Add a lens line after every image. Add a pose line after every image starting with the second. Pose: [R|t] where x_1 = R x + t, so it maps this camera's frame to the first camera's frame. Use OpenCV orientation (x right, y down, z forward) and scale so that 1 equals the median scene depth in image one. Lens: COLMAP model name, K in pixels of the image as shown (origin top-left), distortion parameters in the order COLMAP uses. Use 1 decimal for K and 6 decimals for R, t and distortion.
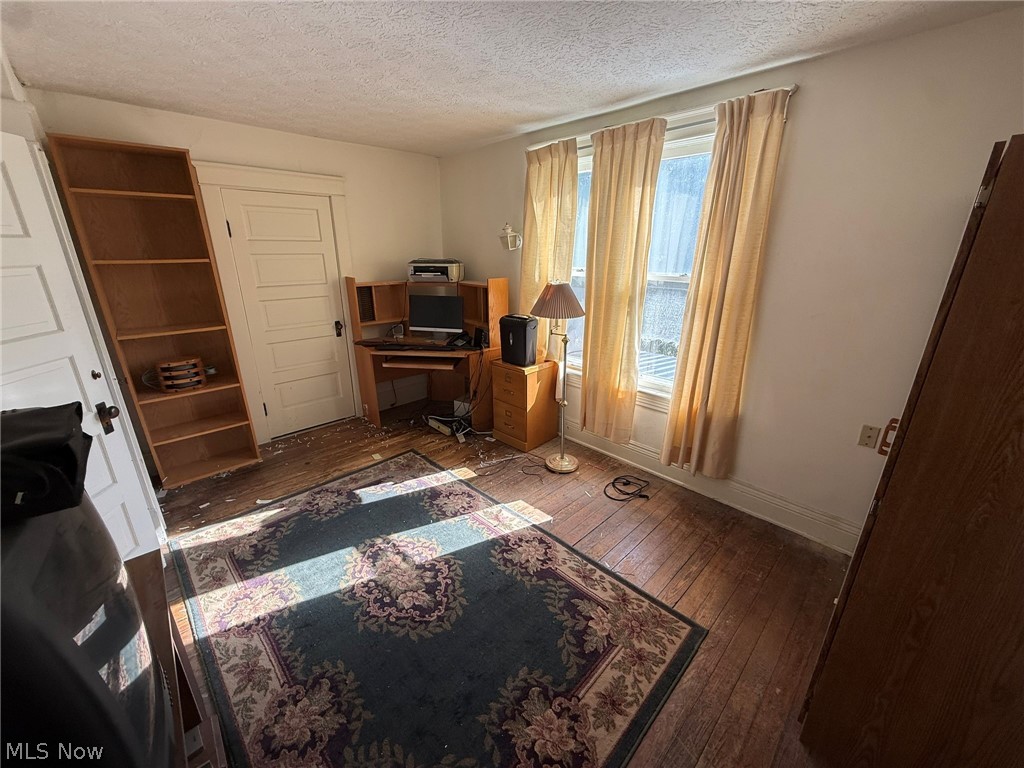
lens RADIAL K [[405.6, 0, 510.0], [0, 405.6, 384.2], [0, 0, 1]] dist [-0.000988, -0.000915]
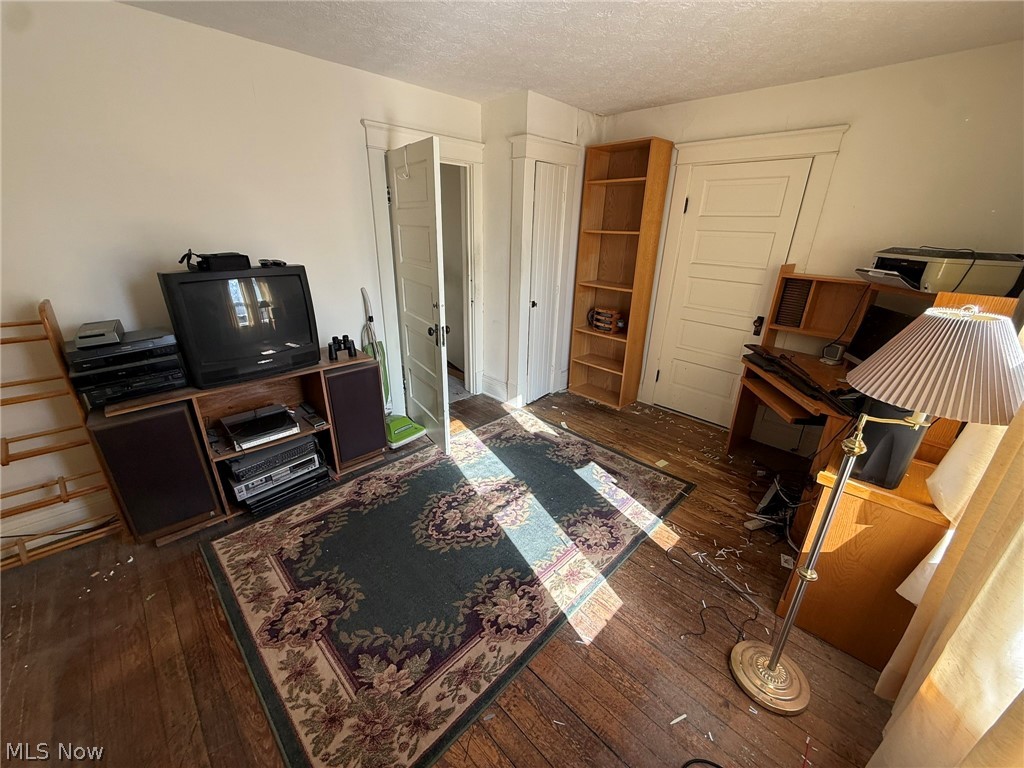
lens RADIAL K [[405.6, 0, 511.8], [0, 405.6, 385.2], [0, 0, 1]] dist [-0.000988, -0.000915]
pose [[0.015866, 0.367820, -0.929762, 0.678130], [-0.342876, 0.875497, 0.340501, -0.253832], [0.939247, 0.313390, 0.140007, 0.825268]]
